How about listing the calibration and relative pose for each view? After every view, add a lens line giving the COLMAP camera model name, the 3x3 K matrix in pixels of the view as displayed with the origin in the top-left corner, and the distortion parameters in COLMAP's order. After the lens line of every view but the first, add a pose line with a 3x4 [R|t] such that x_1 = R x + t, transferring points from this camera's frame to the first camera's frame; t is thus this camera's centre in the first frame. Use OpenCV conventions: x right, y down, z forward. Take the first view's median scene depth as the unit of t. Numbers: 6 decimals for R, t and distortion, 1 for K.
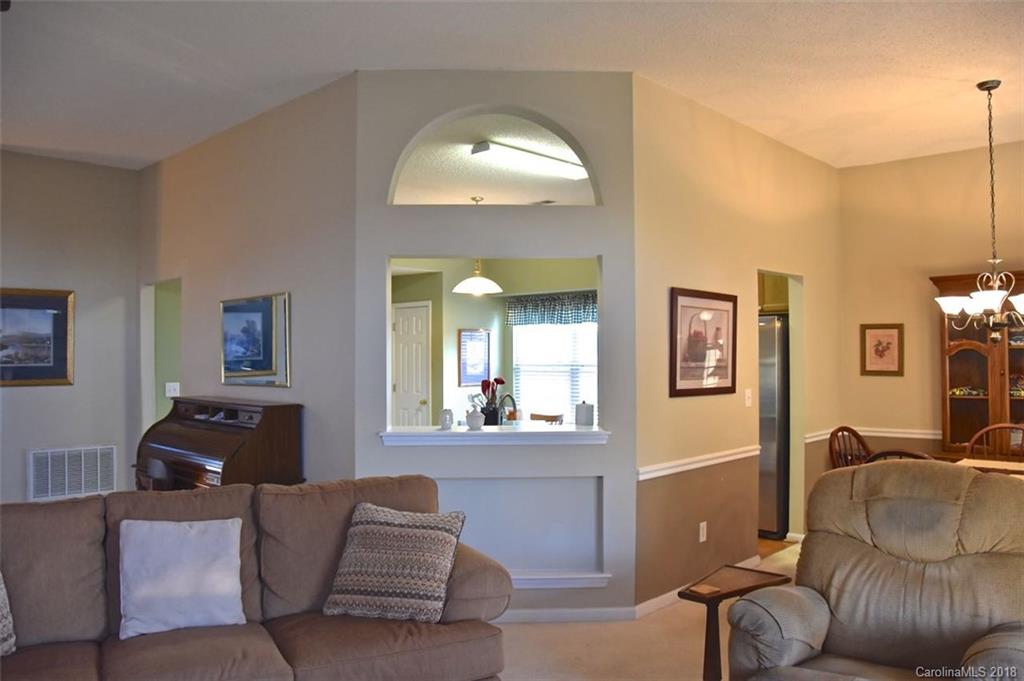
lens RADIAL K [[796.2, 0, 508.9], [0, 796.2, 341.6], [0, 0, 1]] dist [-0.166399, 0.121742]
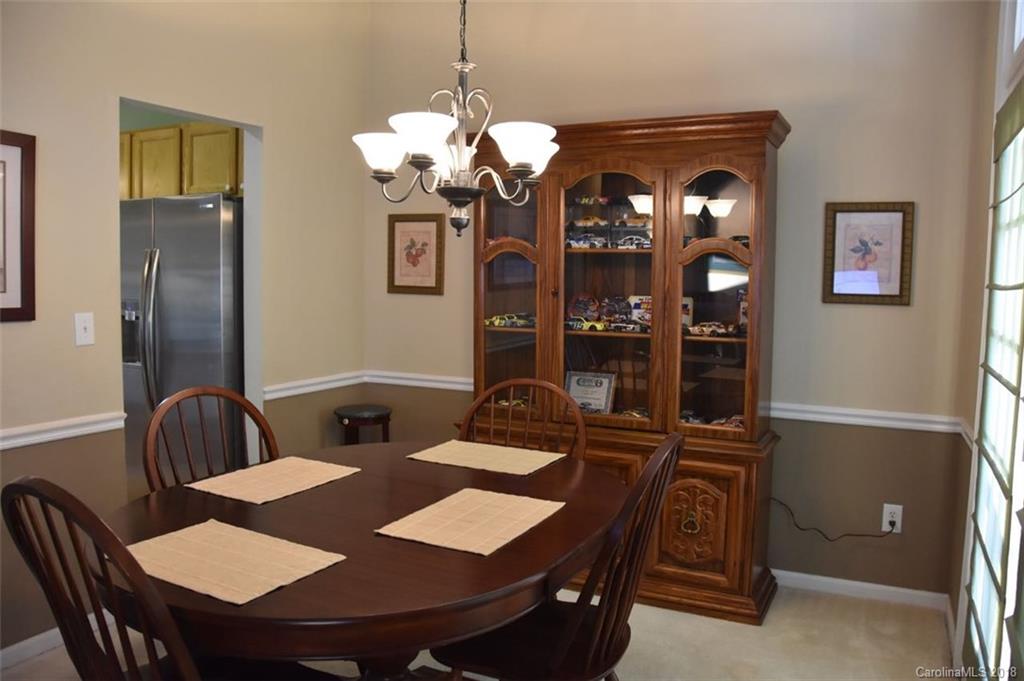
lens RADIAL K [[796.2, 0, 508.9], [0, 796.2, 341.6], [0, 0, 1]] dist [-0.166399, 0.121742]
pose [[0.952667, -0.002589, 0.304005, 0.399075], [-0.028249, 0.994884, 0.096997, 0.019097], [-0.302700, -0.100994, 0.947720, 0.375060]]
